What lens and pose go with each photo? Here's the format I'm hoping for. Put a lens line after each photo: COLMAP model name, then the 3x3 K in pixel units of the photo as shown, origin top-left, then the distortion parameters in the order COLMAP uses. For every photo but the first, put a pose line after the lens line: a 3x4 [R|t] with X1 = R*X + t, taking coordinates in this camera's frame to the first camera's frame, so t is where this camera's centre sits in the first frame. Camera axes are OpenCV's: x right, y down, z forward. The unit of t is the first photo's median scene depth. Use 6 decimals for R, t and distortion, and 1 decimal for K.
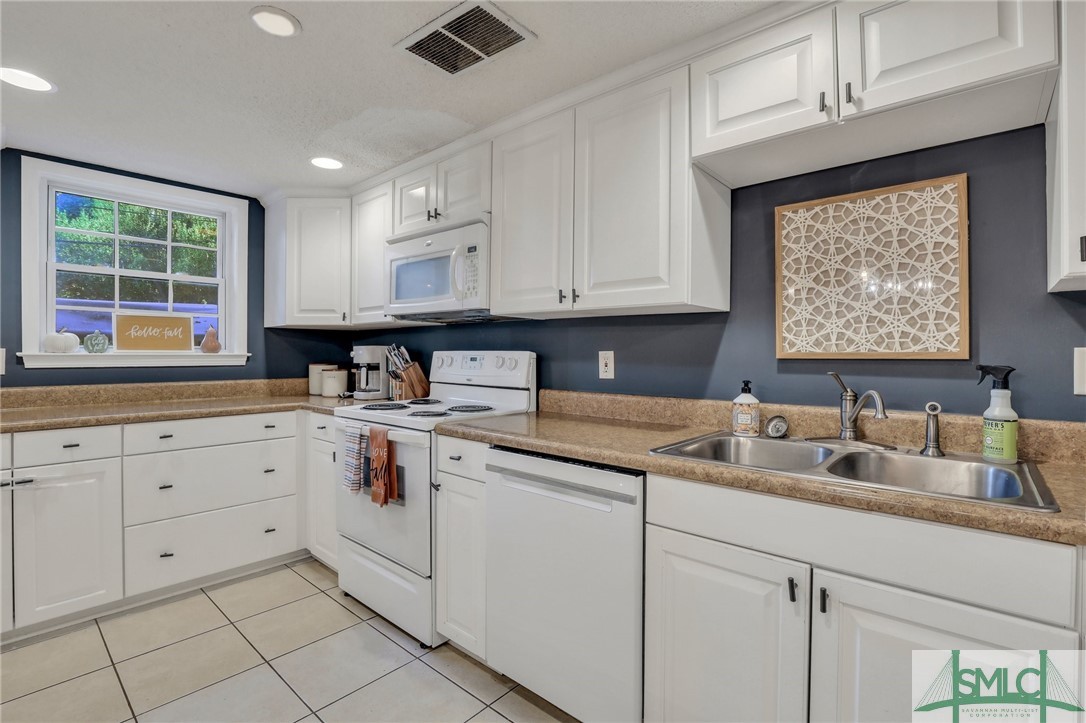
lens RADIAL K [[496.3, 0, 542.3], [0, 496.3, 352.9], [0, 0, 1]] dist [-0.012053, 0.000802]
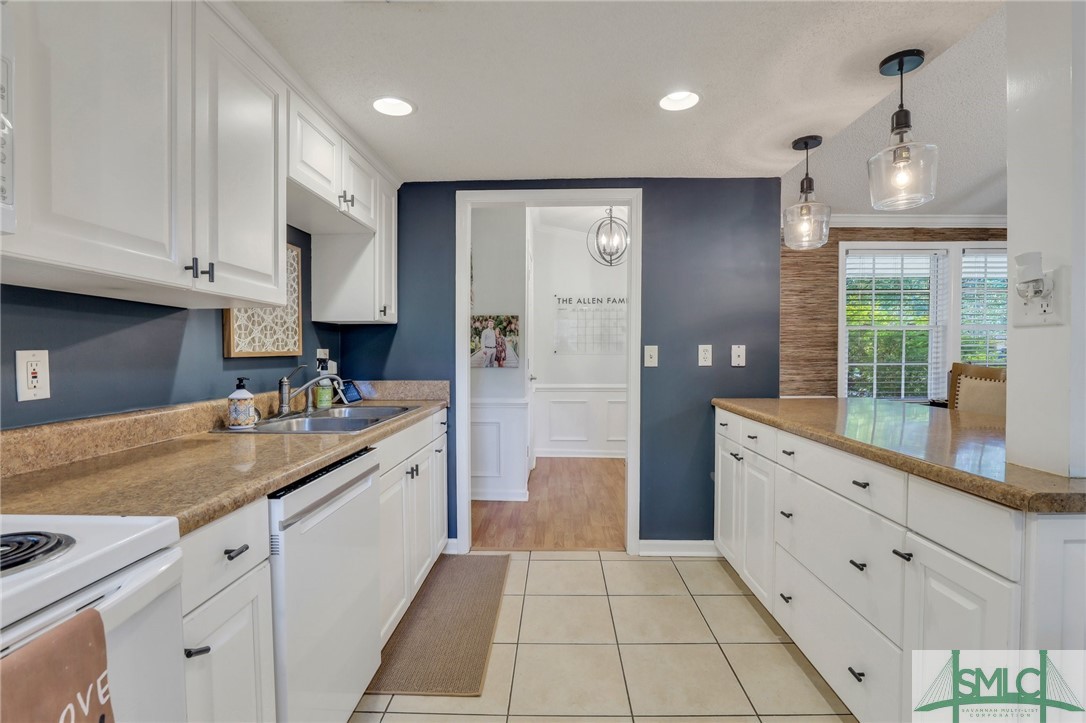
lens RADIAL K [[496.3, 0, 544.2], [0, 496.3, 359.5], [0, 0, 1]] dist [-0.012053, 0.000802]
pose [[-0.636798, -0.012970, 0.770922, -0.851588], [0.002026, 0.999827, 0.018494, -0.002890], [-0.771028, 0.013339, -0.636661, 1.175525]]
